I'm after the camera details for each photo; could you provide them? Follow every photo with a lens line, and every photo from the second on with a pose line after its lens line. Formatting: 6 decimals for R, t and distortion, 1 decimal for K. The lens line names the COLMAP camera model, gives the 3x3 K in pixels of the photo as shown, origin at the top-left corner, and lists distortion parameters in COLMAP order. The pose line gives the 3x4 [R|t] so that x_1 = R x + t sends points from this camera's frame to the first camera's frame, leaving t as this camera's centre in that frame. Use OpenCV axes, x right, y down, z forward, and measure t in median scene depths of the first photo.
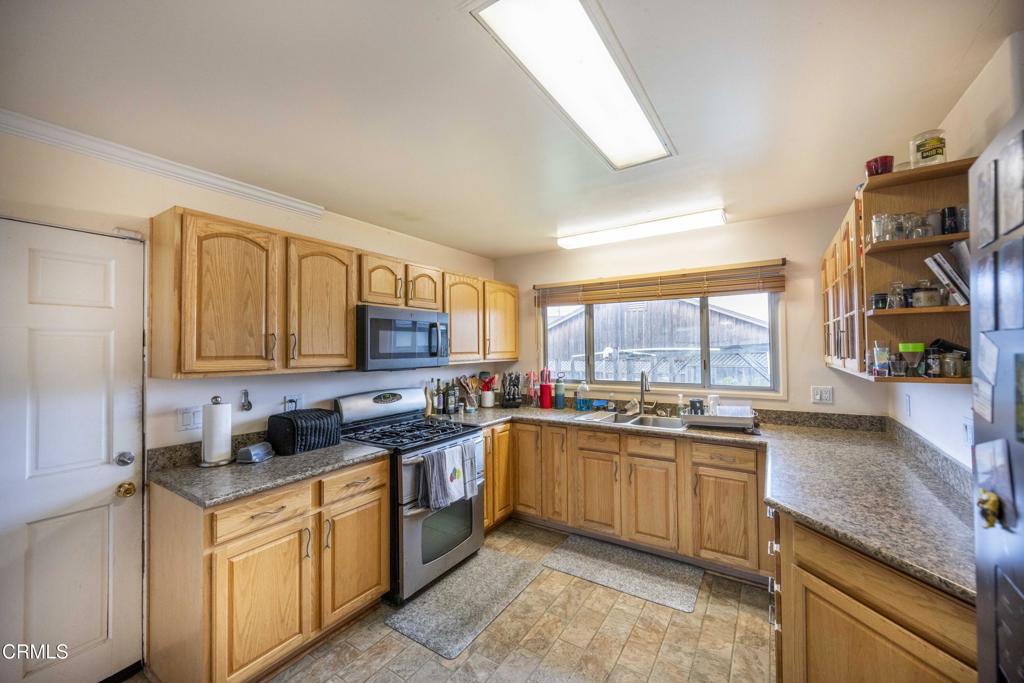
lens RADIAL K [[403.6, 0, 514.0], [0, 403.6, 342.4], [0, 0, 1]] dist [-0.004004, -0.000026]
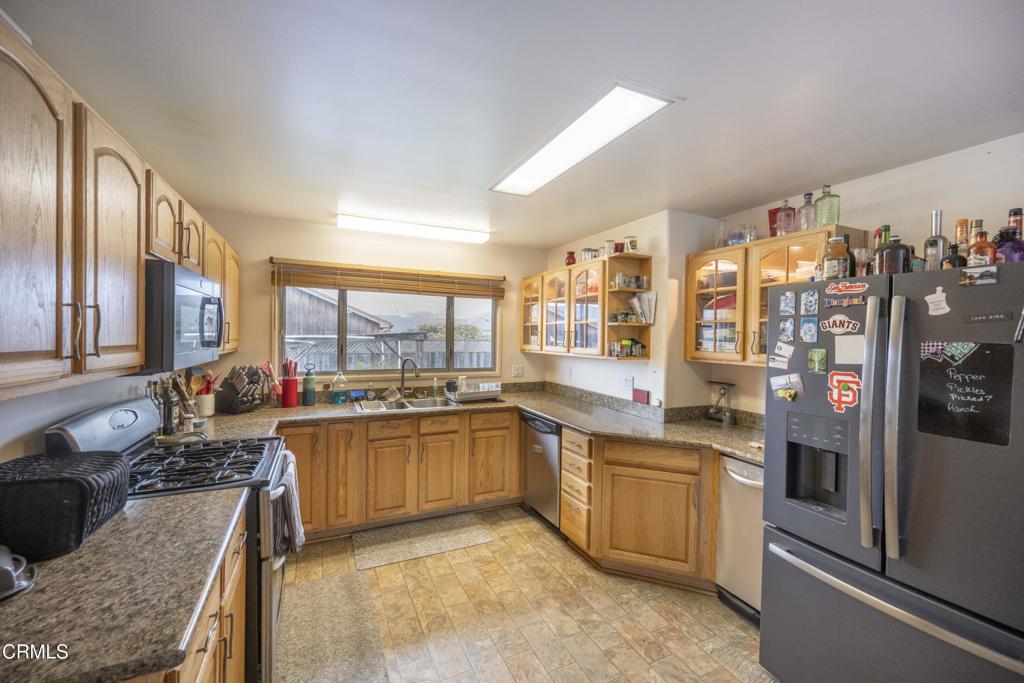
lens RADIAL K [[403.6, 0, 513.6], [0, 403.6, 341.3], [0, 0, 1]] dist [-0.004004, -0.000026]
pose [[0.519556, 0.004921, 0.854422, -0.499947], [-0.032431, 0.999376, 0.013965, -0.001394], [-0.853821, -0.034965, 0.519391, 0.211923]]
